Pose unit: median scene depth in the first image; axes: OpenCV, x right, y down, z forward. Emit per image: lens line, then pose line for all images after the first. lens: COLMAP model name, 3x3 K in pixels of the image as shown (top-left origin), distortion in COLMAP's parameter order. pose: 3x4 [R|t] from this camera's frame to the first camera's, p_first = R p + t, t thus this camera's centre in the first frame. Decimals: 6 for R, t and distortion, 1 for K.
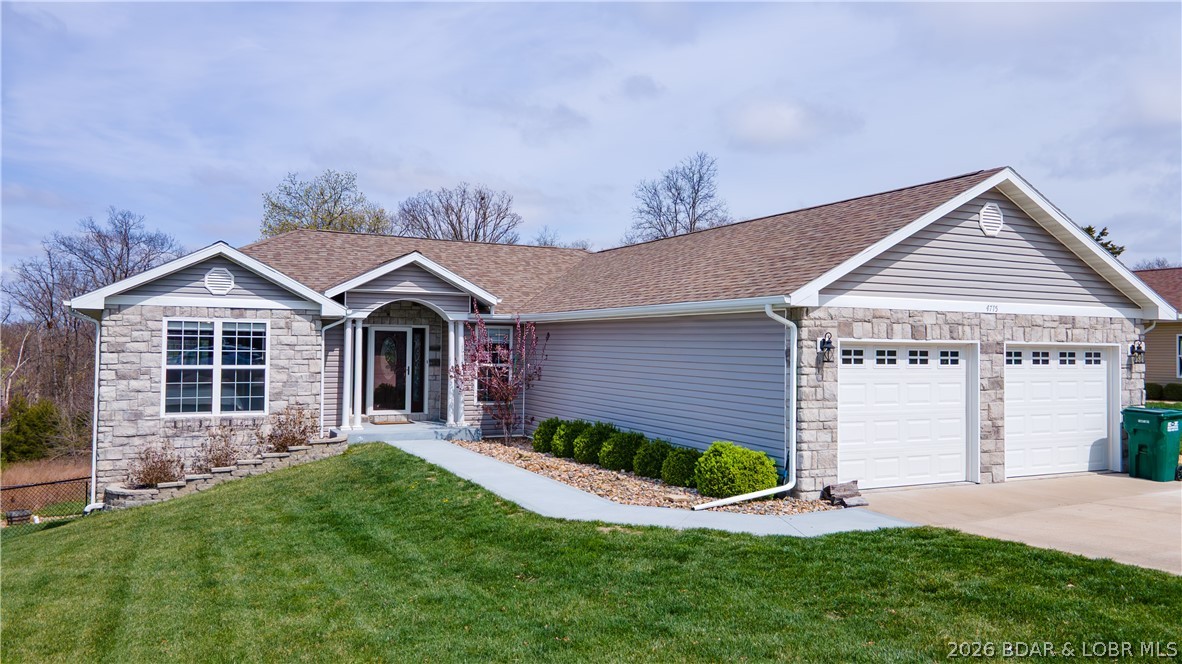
lens RADIAL K [[851.3, 0, 591.0], [0, 851.3, 332.0], [0, 0, 1]] dist [0.040368, 0.001624]
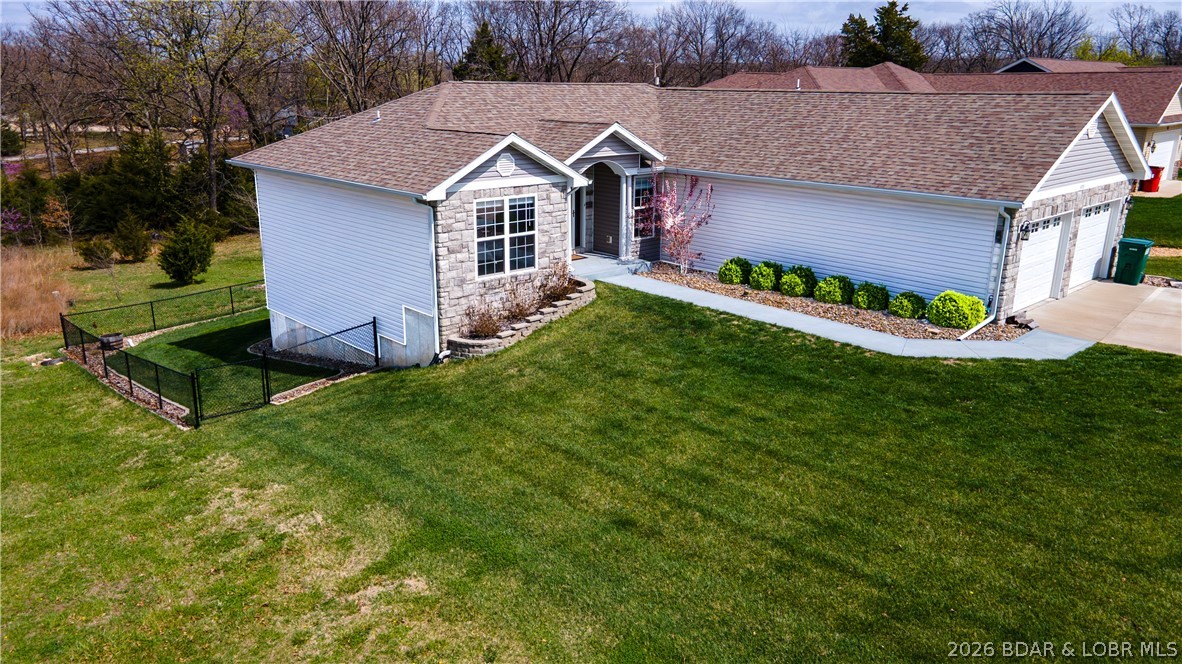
lens RADIAL K [[851.3, 0, 591.0], [0, 851.3, 332.0], [0, 0, 1]] dist [0.040368, 0.001624]
pose [[0.958664, -0.081390, 0.272651, -0.672295], [-0.004883, 0.953371, 0.301761, -0.199580], [-0.284498, -0.290619, 0.913565, -0.192240]]
